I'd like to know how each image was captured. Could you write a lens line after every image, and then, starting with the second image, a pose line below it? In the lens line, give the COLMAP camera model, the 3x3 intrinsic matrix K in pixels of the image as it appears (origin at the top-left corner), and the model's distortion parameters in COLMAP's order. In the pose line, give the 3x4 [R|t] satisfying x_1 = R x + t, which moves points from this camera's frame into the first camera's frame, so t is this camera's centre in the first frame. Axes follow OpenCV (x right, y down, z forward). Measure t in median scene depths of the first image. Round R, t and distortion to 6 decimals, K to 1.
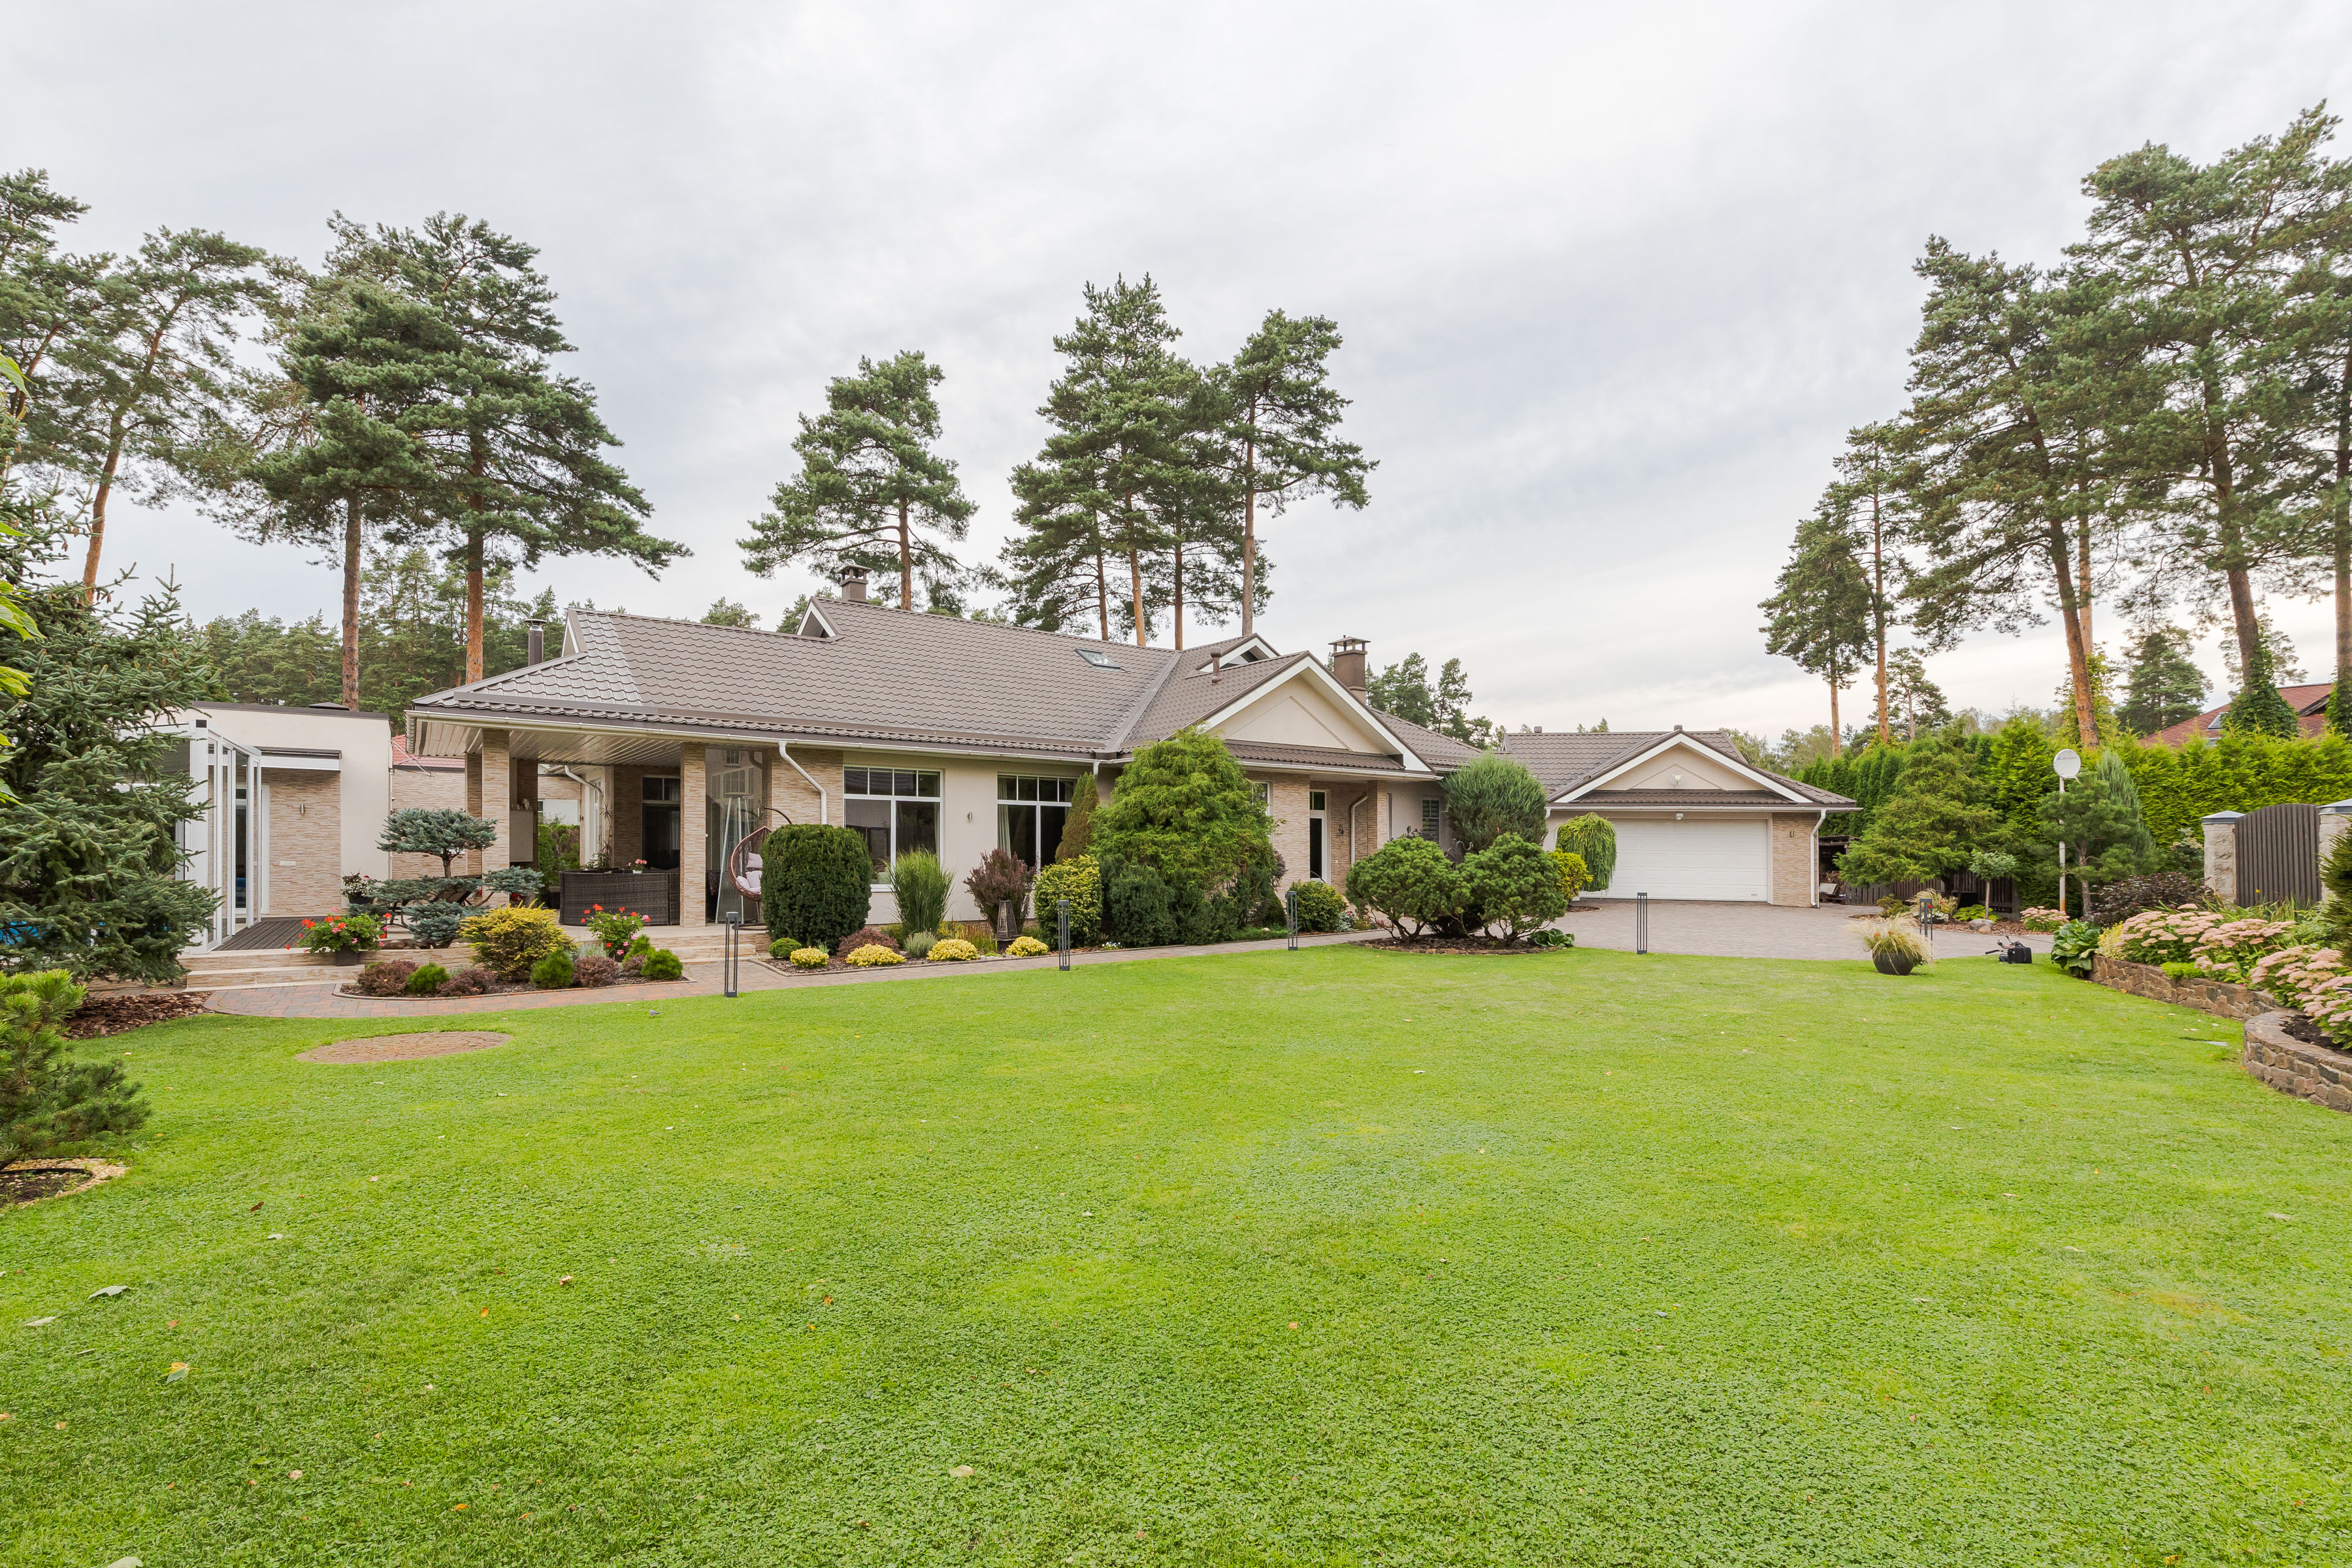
lens RADIAL K [[1026.8, 0, 1177.5], [0, 1026.8, 859.1], [0, 0, 1]] dist [-0.000689, 0.016204]
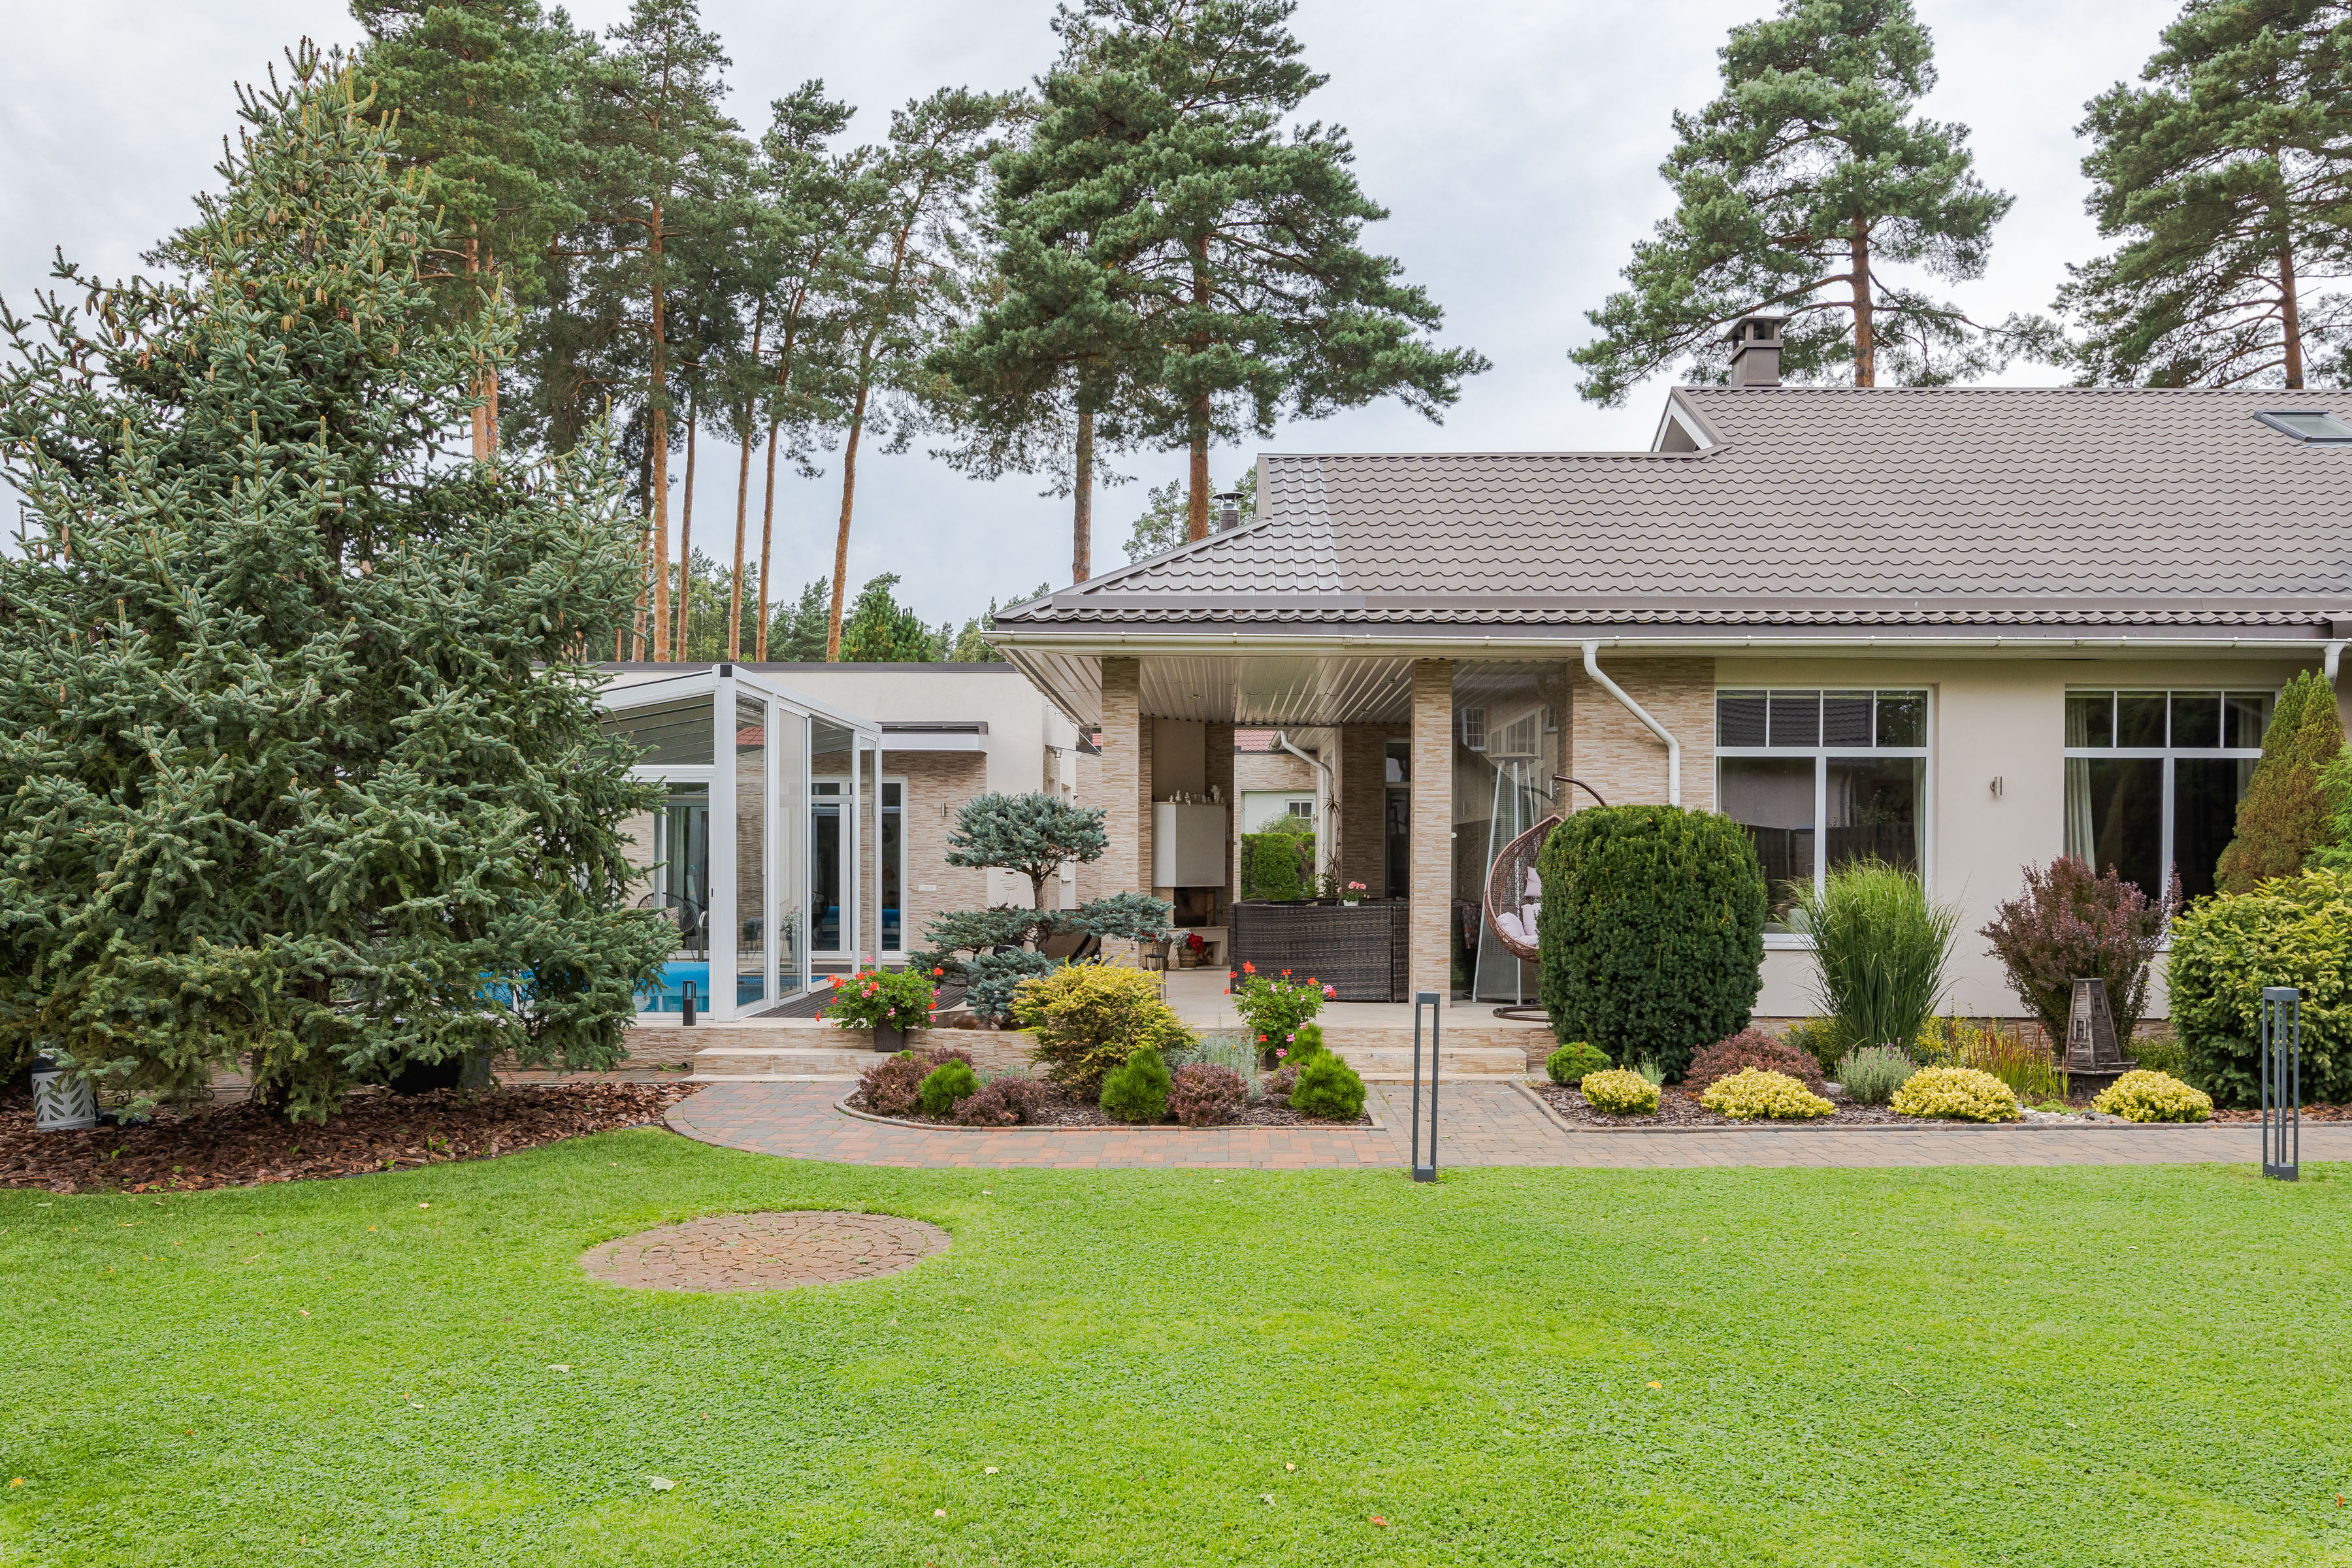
lens RADIAL K [[1656.4, 0, 1177.0], [0, 1656.4, 913.9], [0, 0, 1]] dist [-0.007101, 0.005786]
pose [[0.794314, 0.011276, -0.607402, -0.042663], [-0.002282, 0.999876, 0.015577, 0.003463], [0.607502, -0.010987, 0.794242, 0.188104]]
